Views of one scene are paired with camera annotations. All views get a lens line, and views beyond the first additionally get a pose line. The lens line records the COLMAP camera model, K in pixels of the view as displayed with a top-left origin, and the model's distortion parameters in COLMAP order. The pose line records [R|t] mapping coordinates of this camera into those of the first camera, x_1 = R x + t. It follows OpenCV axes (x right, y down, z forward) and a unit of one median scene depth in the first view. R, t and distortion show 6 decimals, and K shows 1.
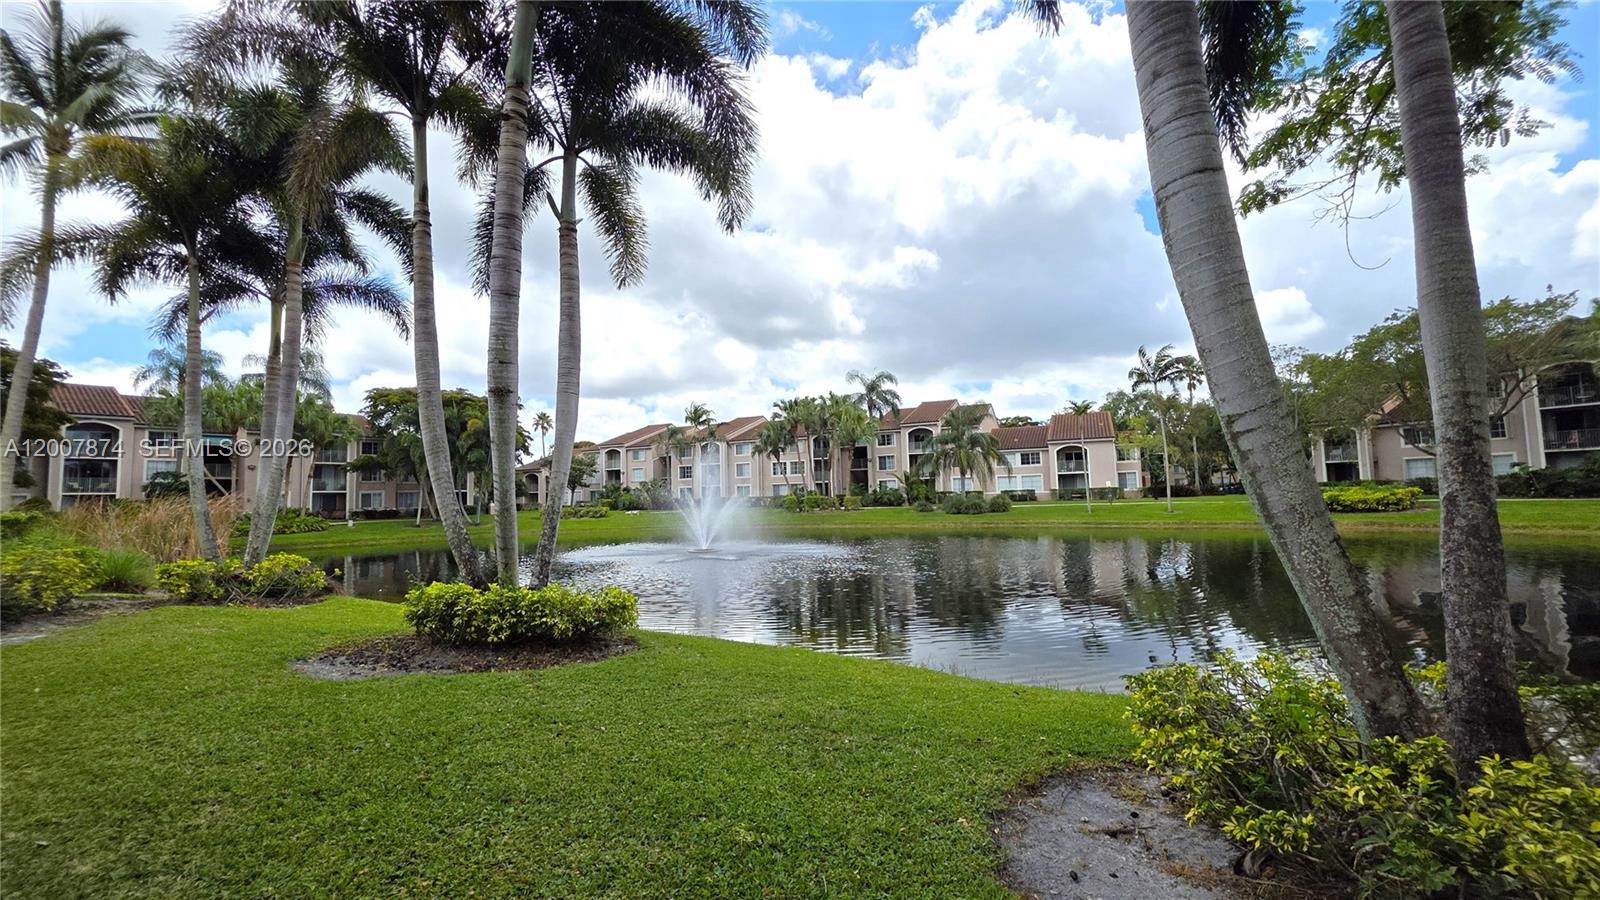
lens RADIAL K [[647.7, 0, 800.0], [0, 647.7, 450.0], [0, 0, 1]] dist [0.000366, -0.000120]
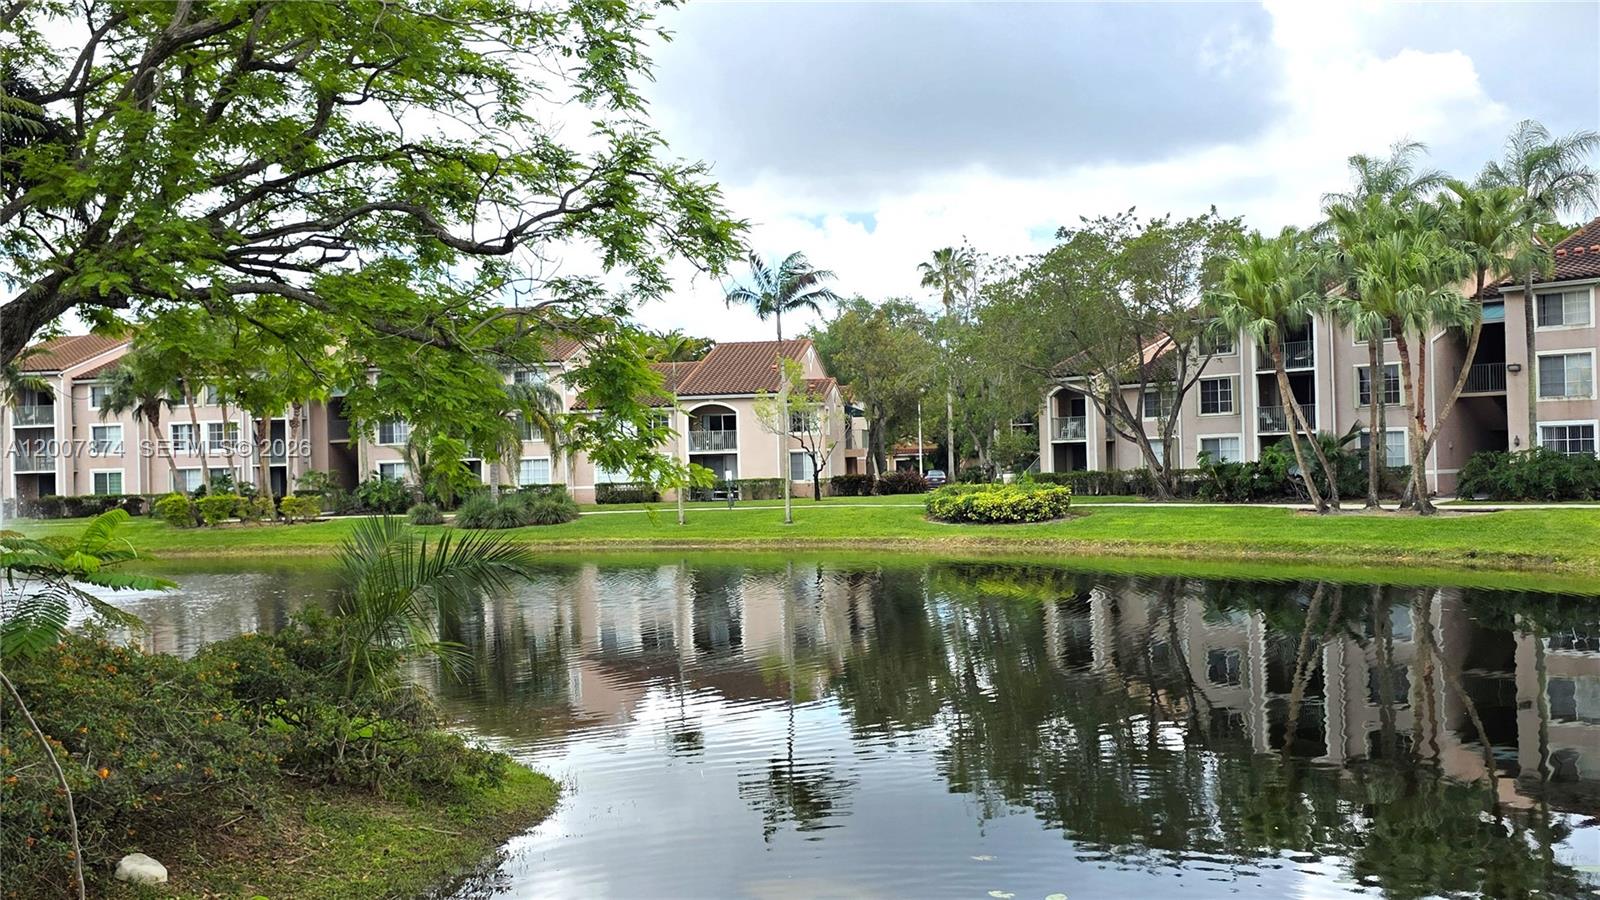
lens RADIAL K [[1587.9, 0, 800.0], [0, 1587.9, 450.0], [0, 0, 1]] dist [0.009224, 0.003155]
pose [[0.972041, 0.003546, 0.234786, 0.175945], [-0.016439, 0.998460, 0.052981, -0.041974], [-0.234236, -0.055359, 0.970602, -0.361203]]
